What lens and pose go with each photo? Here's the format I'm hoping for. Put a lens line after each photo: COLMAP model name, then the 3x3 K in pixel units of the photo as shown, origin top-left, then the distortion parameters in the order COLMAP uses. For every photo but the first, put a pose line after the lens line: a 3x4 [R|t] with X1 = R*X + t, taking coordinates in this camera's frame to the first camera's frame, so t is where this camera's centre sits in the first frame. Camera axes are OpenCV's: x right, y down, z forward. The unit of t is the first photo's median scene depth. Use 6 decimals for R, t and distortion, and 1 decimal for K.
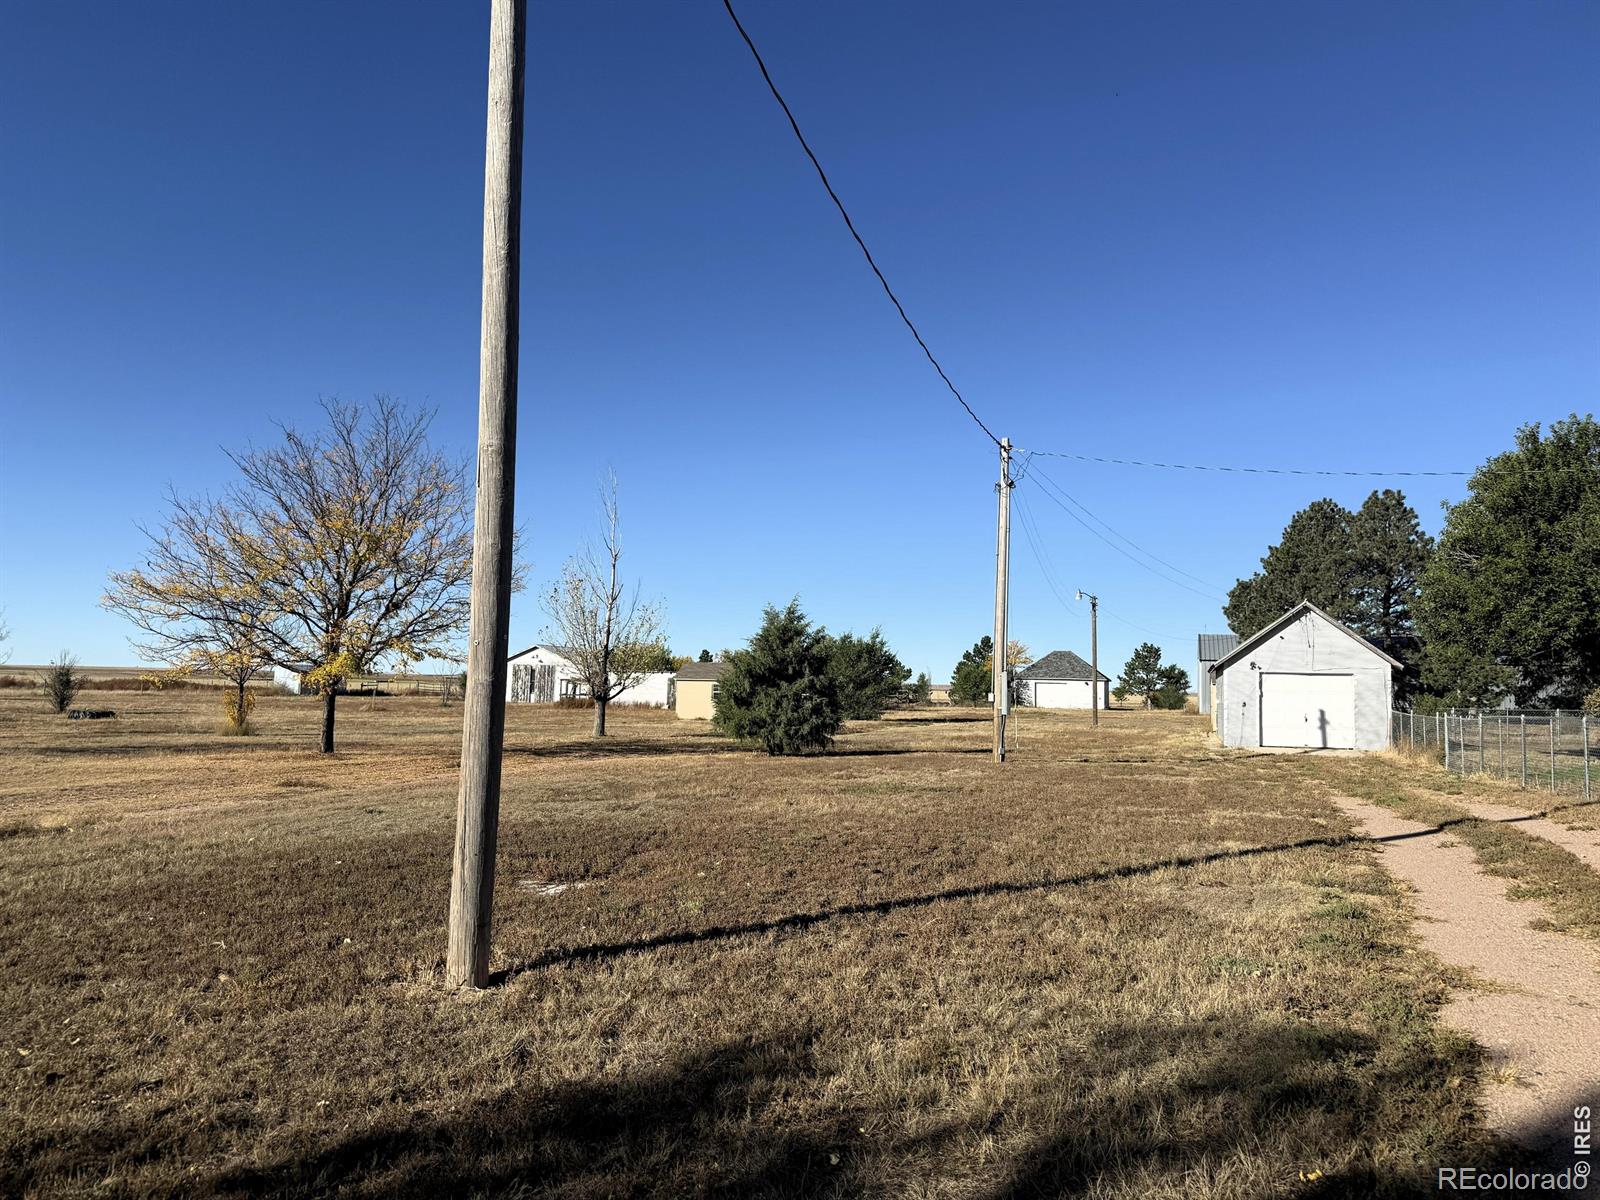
lens RADIAL K [[1146.8, 0, 800.0], [0, 1146.8, 600.0], [0, 0, 1]] dist [0.103140, -0.002022]
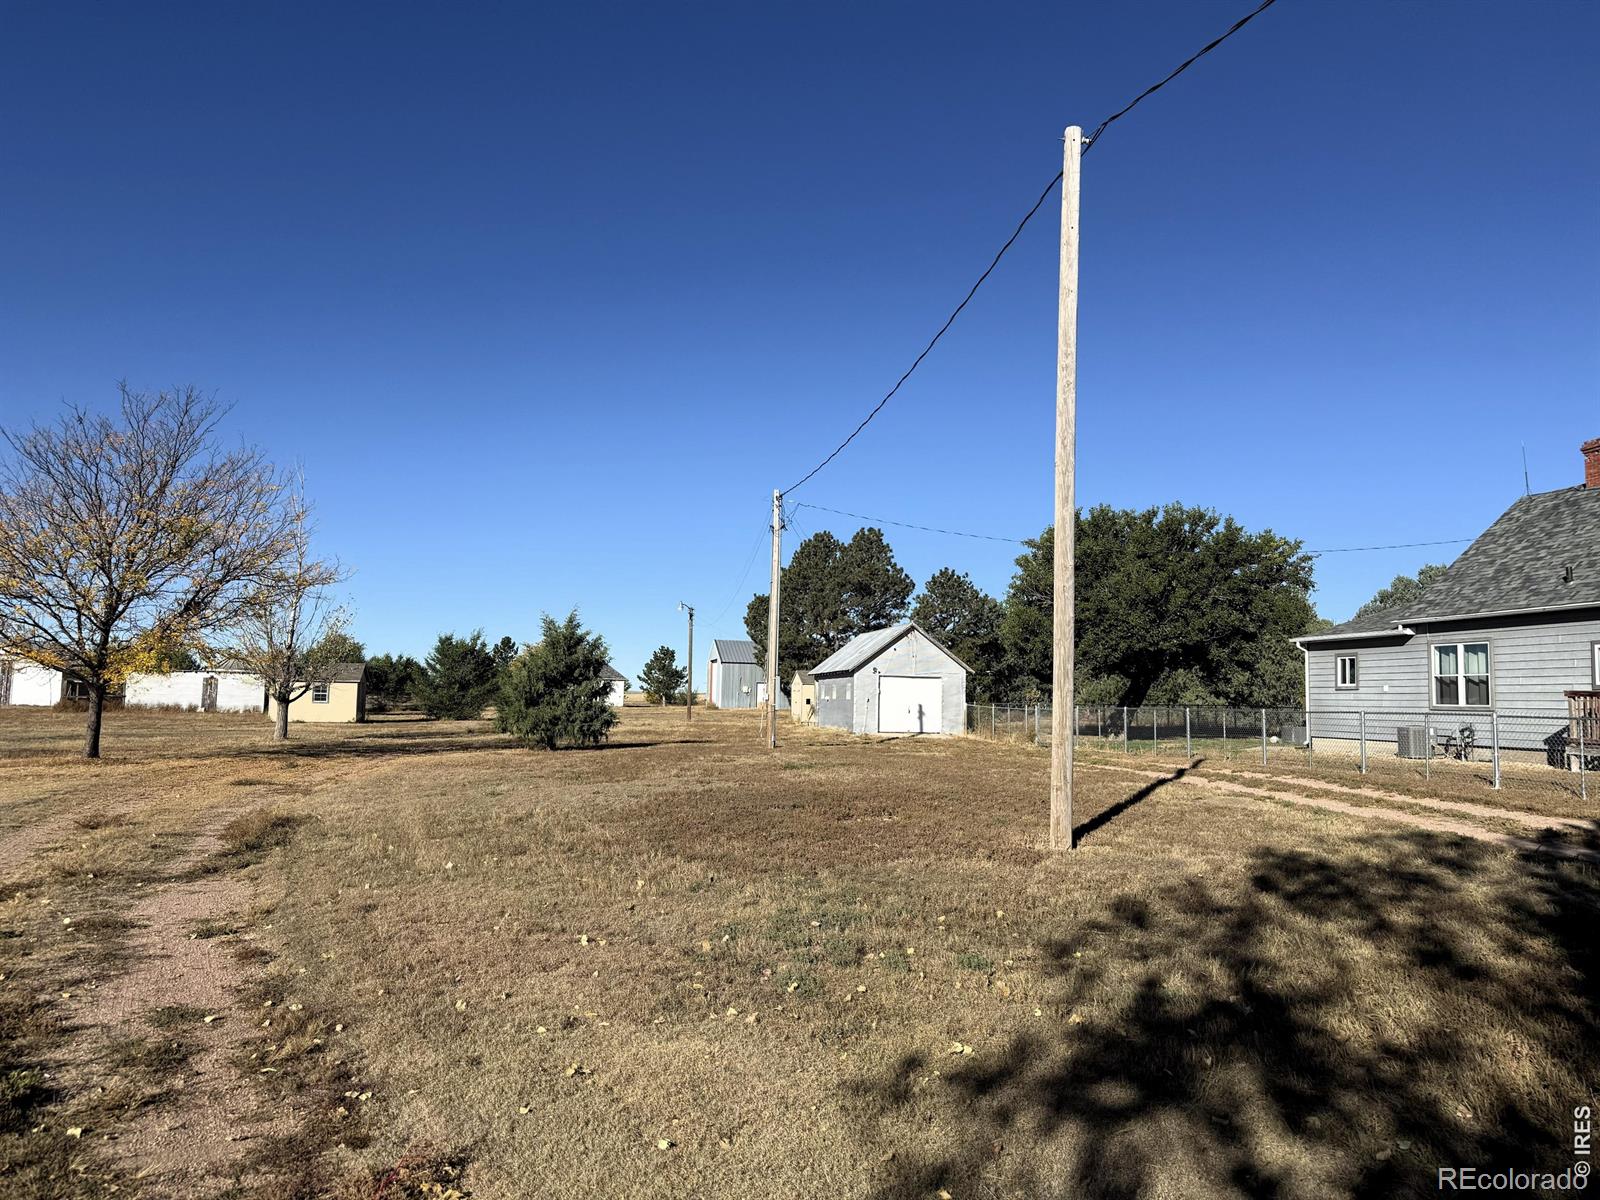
lens RADIAL K [[1146.8, 0, 800.0], [0, 1146.8, 600.0], [0, 0, 1]] dist [0.103140, -0.002022]
pose [[0.880851, 0.038498, 0.471825, -0.259415], [-0.039243, 0.999196, -0.008265, -0.007504], [-0.471764, -0.011236, 0.881653, -0.074666]]
